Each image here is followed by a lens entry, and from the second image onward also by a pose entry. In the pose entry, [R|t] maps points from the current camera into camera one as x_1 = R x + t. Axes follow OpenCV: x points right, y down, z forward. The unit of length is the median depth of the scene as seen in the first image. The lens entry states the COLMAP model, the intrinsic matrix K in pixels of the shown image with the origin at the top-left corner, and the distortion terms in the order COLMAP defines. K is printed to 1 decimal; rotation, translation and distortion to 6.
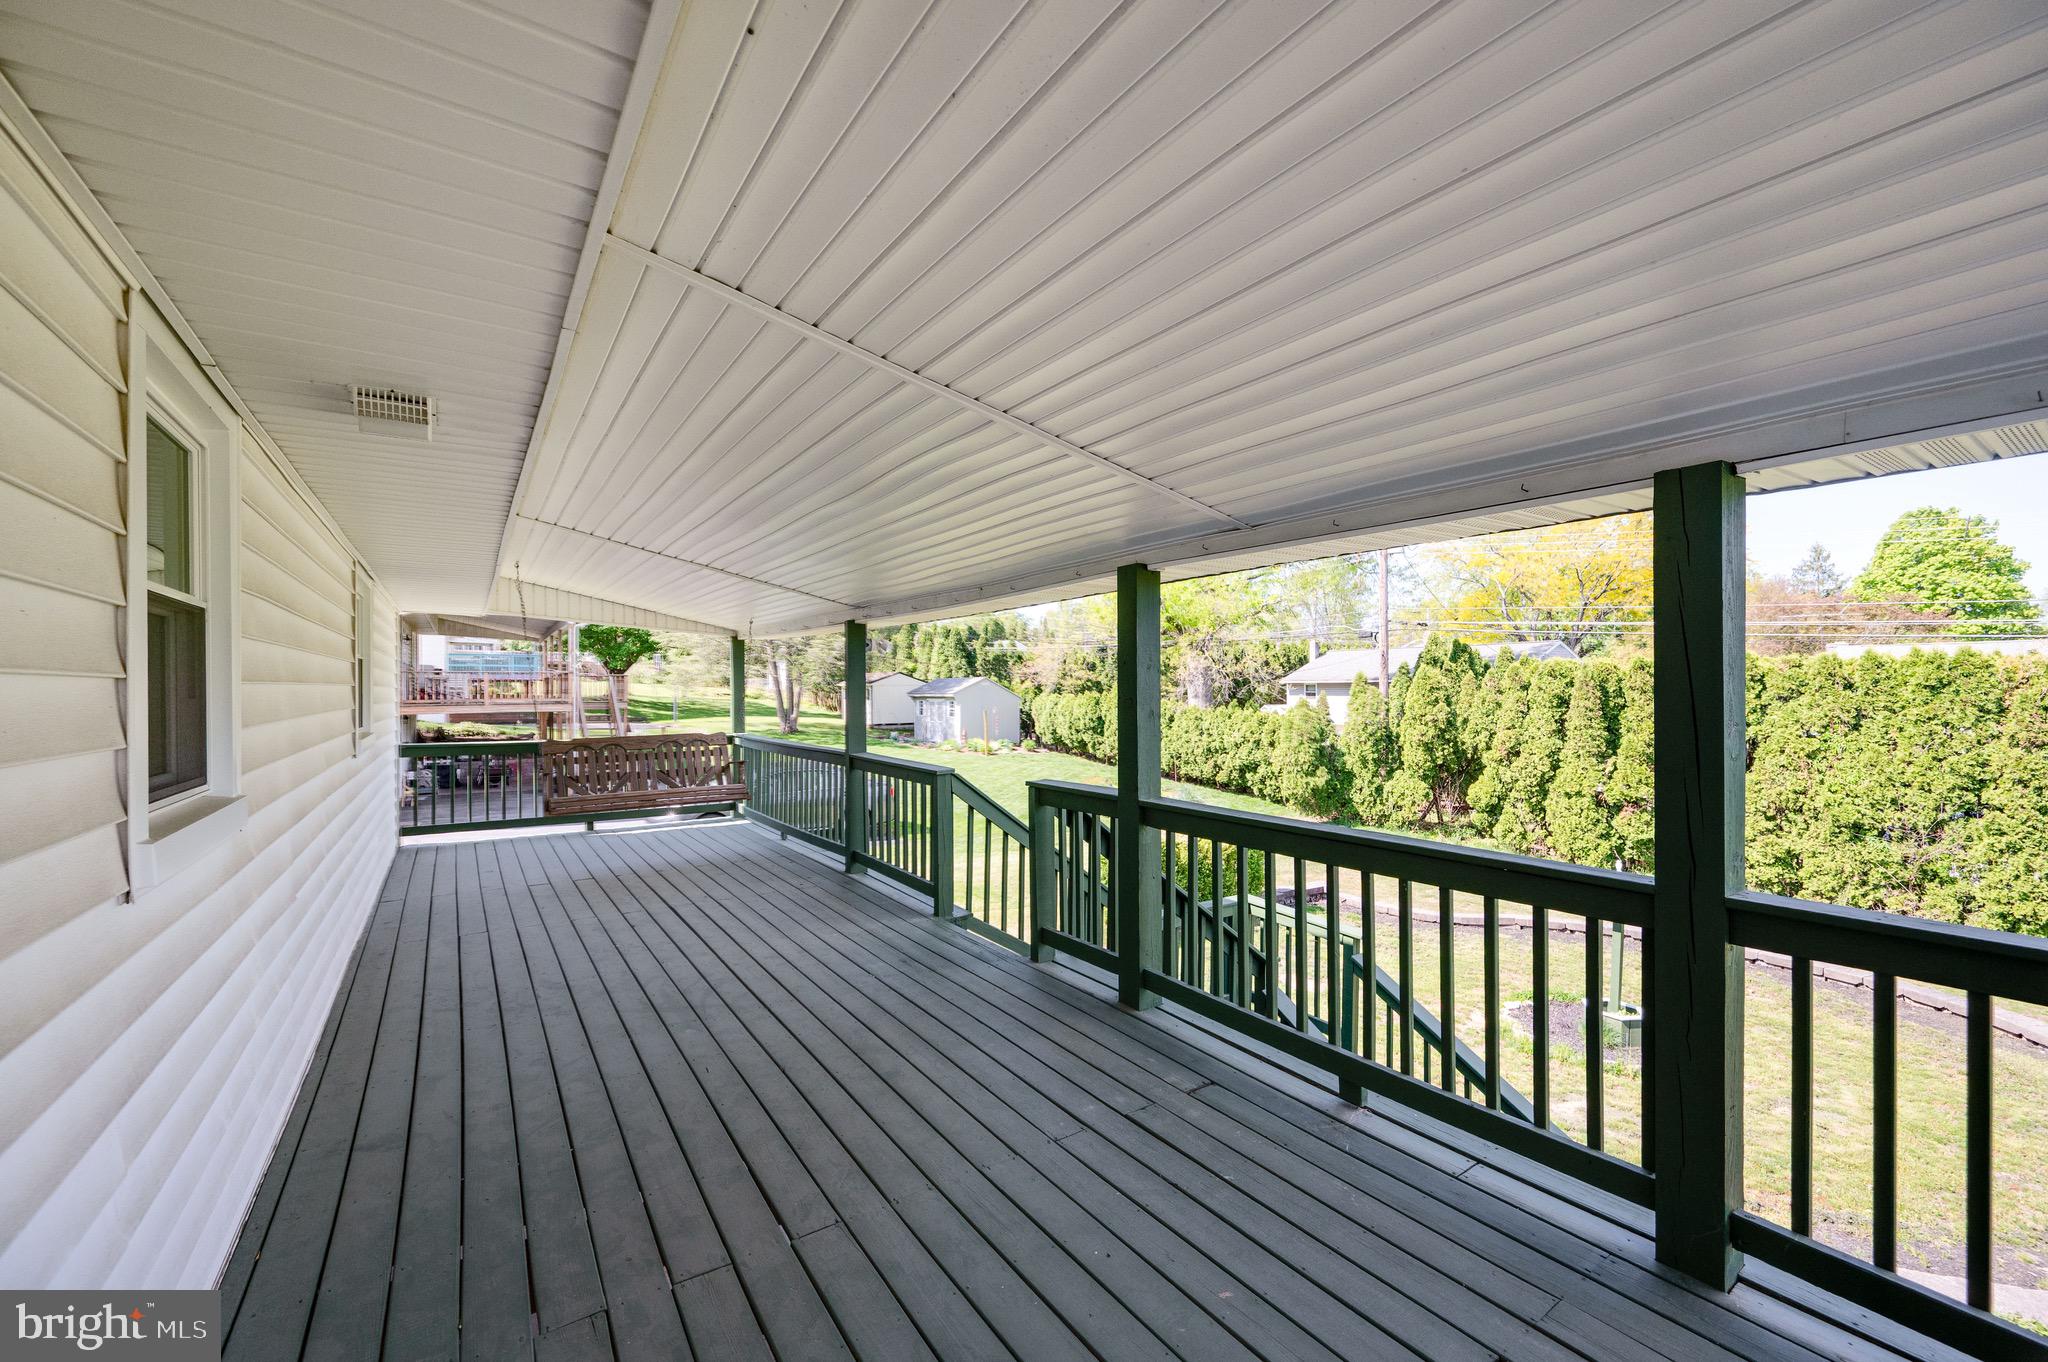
lens RADIAL K [[808.2, 0, 1026.6], [0, 808.2, 683.4], [0, 0, 1]] dist [-0.002849, -0.000143]
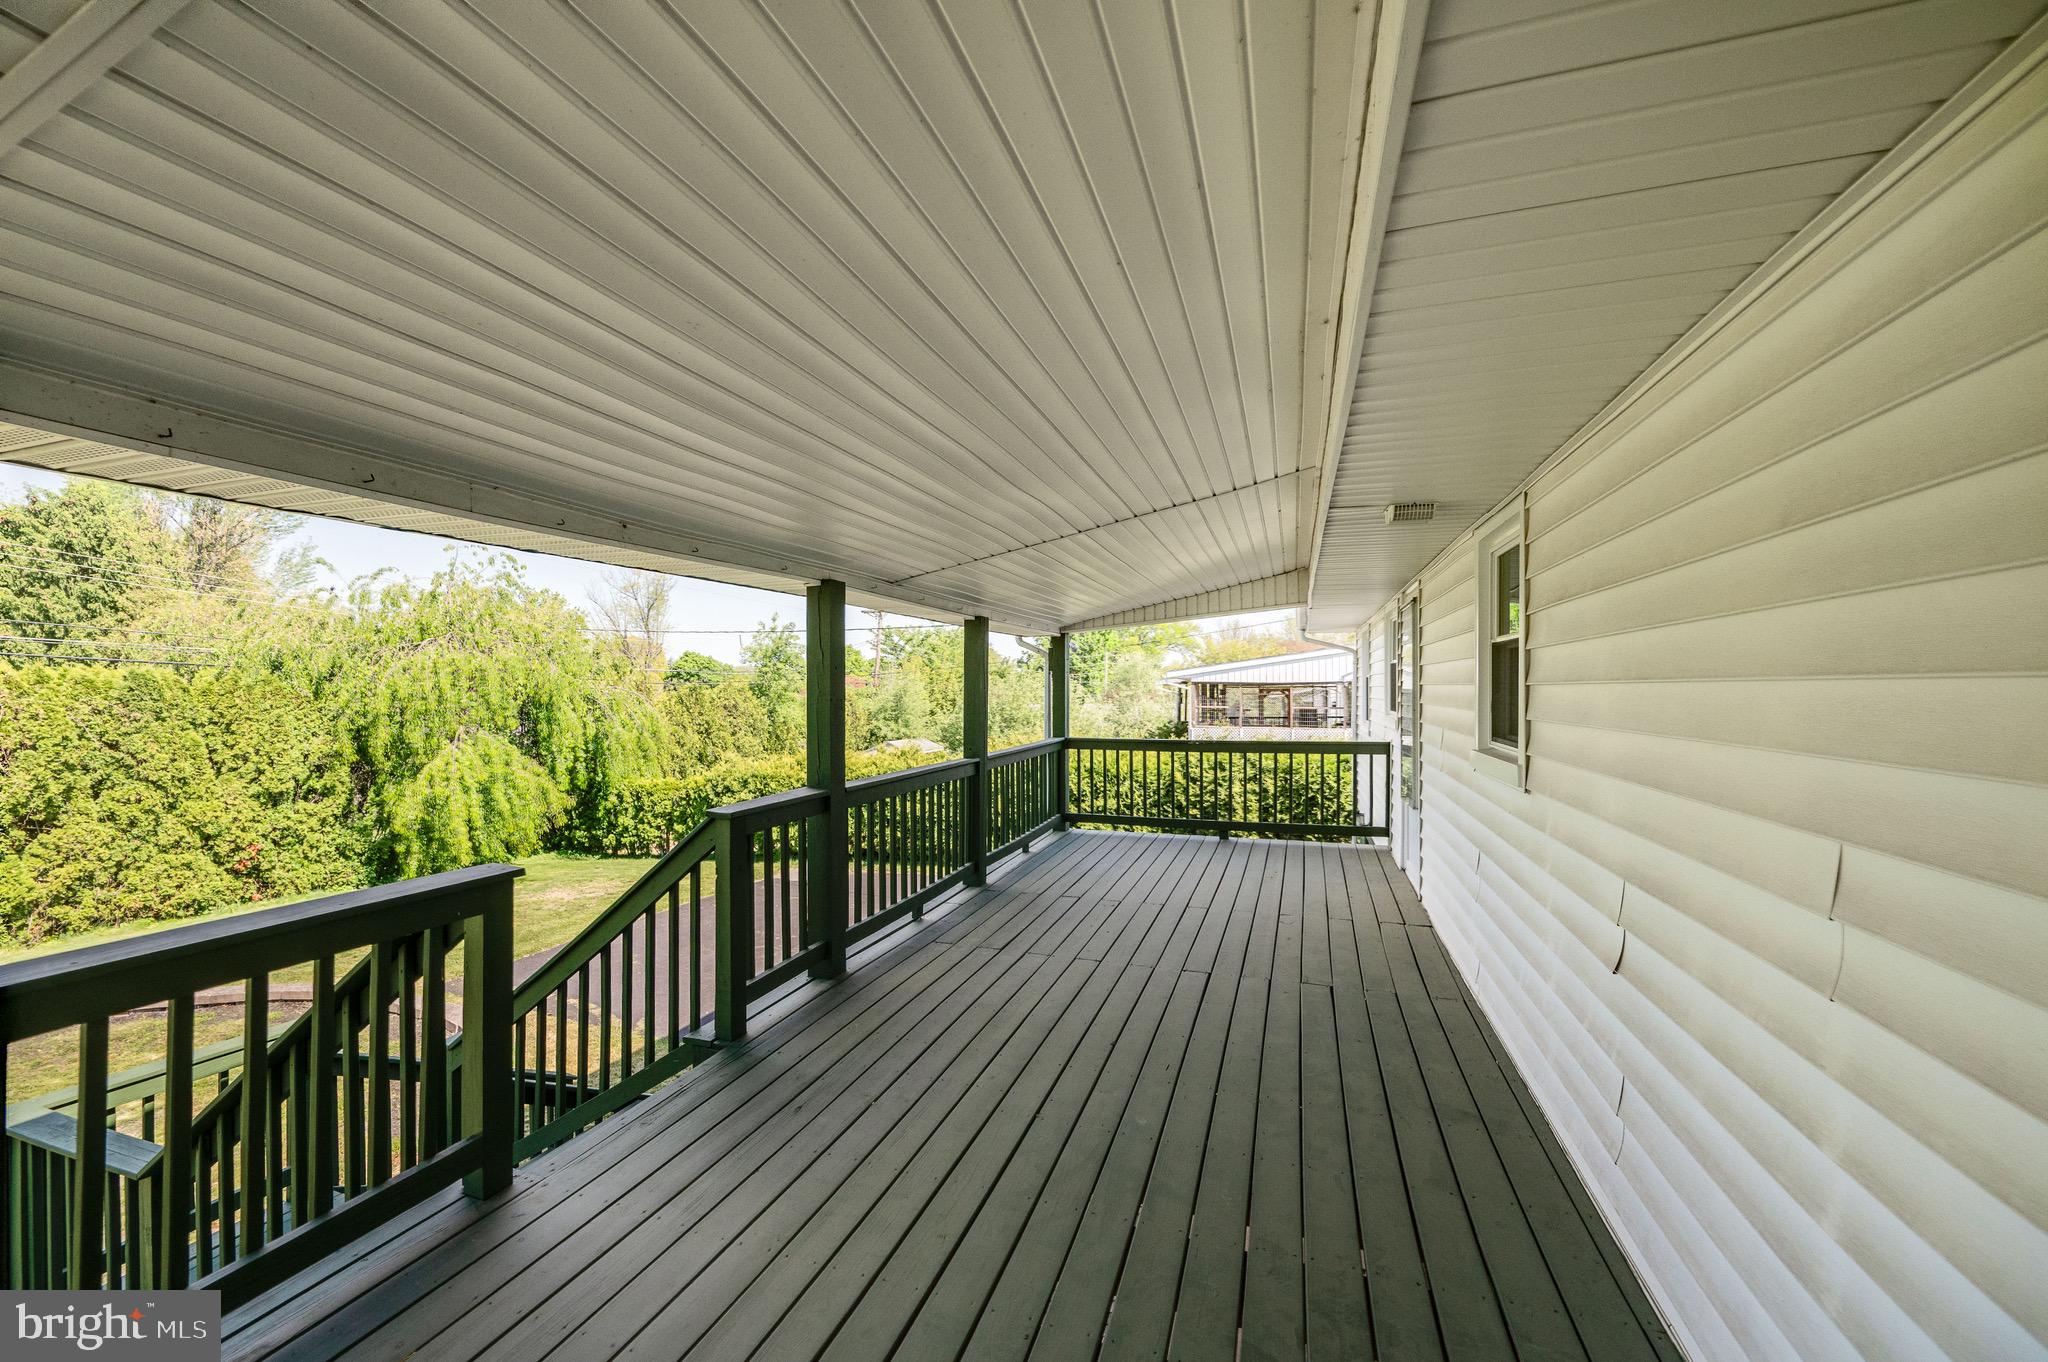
lens RADIAL K [[808.2, 0, 1006.7], [0, 808.2, 689.8], [0, 0, 1]] dist [-0.002849, -0.000143]
pose [[-0.583748, 0.002452, 0.811931, -1.154356], [-0.002103, 0.999988, -0.004532, 0.012260], [-0.811932, -0.004353, -0.583735, 1.844941]]
